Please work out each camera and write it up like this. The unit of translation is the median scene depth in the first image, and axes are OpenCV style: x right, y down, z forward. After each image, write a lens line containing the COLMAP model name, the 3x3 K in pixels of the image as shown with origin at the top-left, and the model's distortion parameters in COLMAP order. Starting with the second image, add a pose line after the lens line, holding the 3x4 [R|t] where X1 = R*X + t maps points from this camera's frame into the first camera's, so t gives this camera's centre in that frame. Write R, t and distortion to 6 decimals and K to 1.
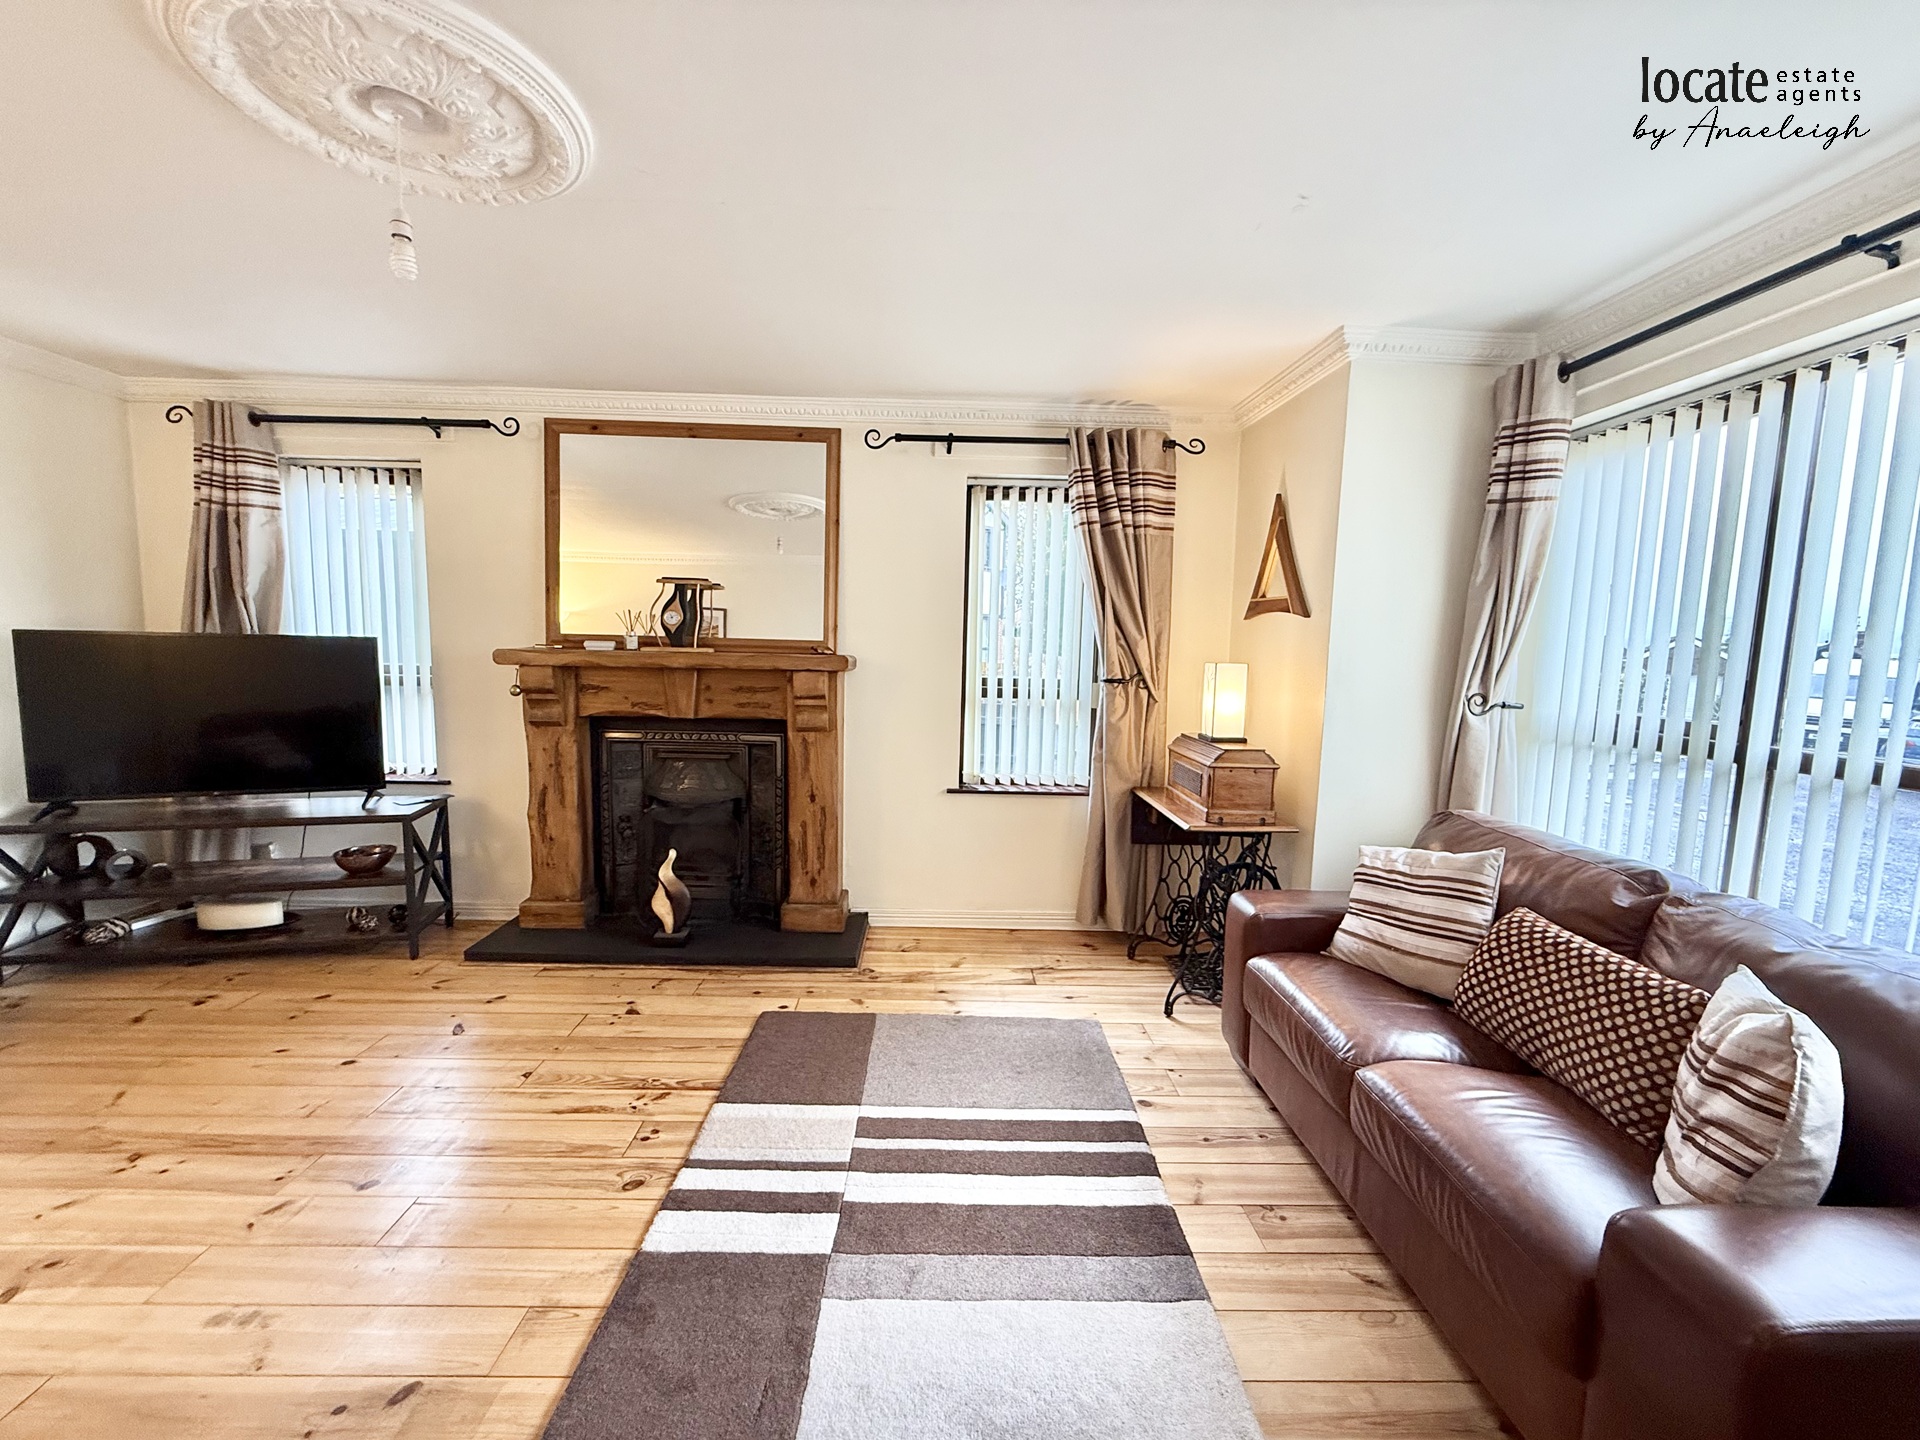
lens RADIAL K [[764.4, 0, 952.3], [0, 764.4, 719.4], [0, 0, 1]] dist [-0.000397, -0.000348]
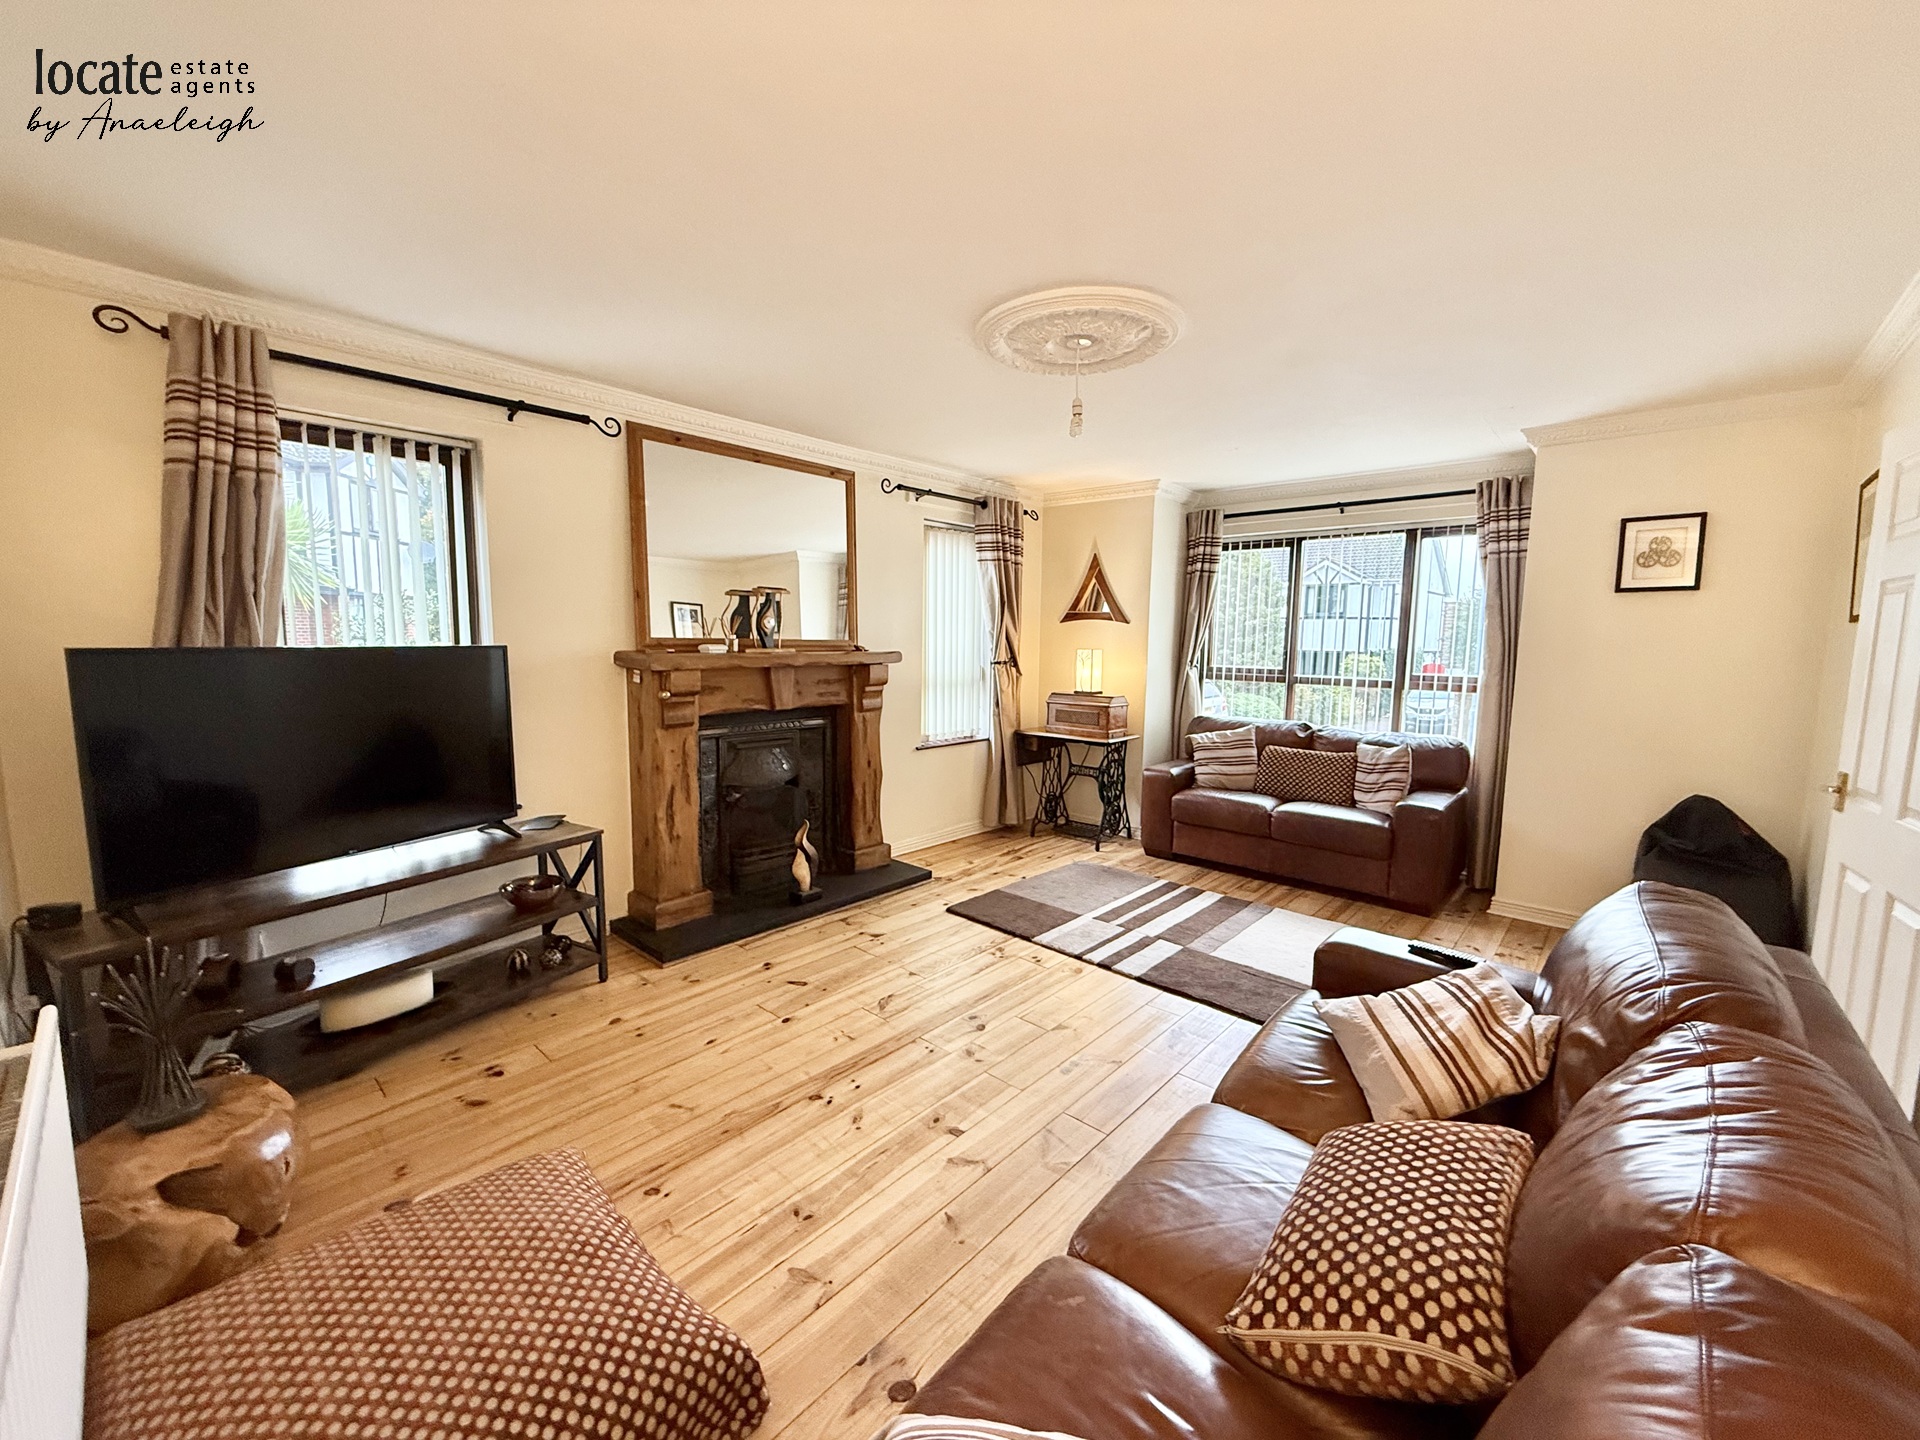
lens RADIAL K [[764.4, 0, 956.1], [0, 764.4, 720.0], [0, 0, 1]] dist [-0.000397, -0.000348]
pose [[0.686817, -0.094258, 0.720692, -1.027619], [0.076346, 0.995426, 0.057433, -0.033242], [-0.722809, 0.015576, 0.690872, 0.013069]]
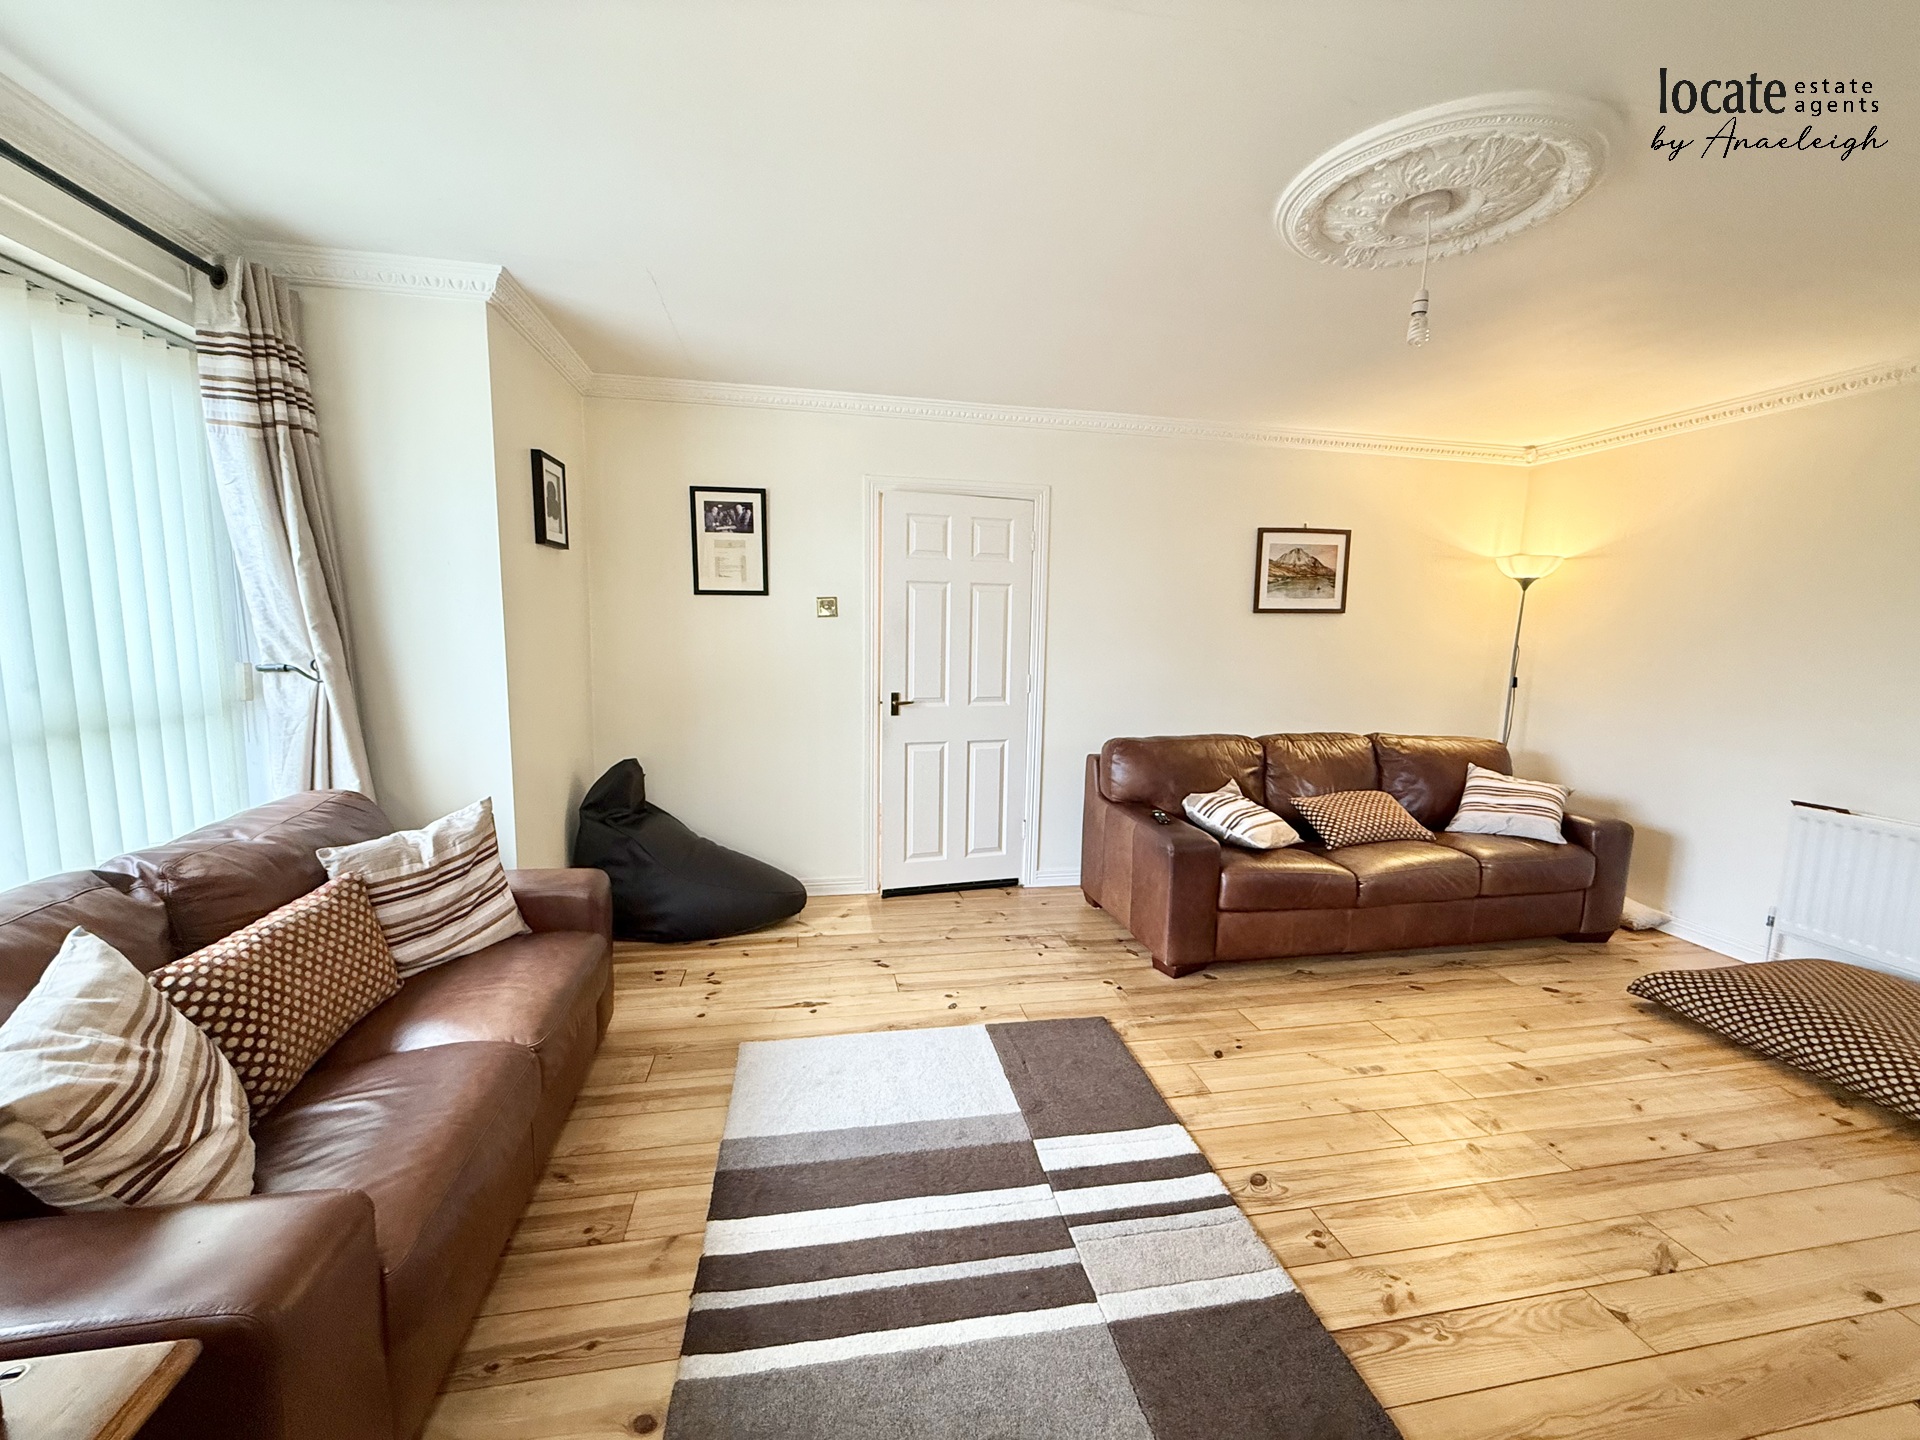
lens RADIAL K [[764.4, 0, 958.4], [0, 764.4, 723.6], [0, 0, 1]] dist [-0.000397, -0.000348]
pose [[-0.983862, -0.024434, -0.177251, 0.095232], [-0.062937, 0.974584, 0.214998, -0.096930], [0.167493, 0.222684, -0.960395, 1.027473]]
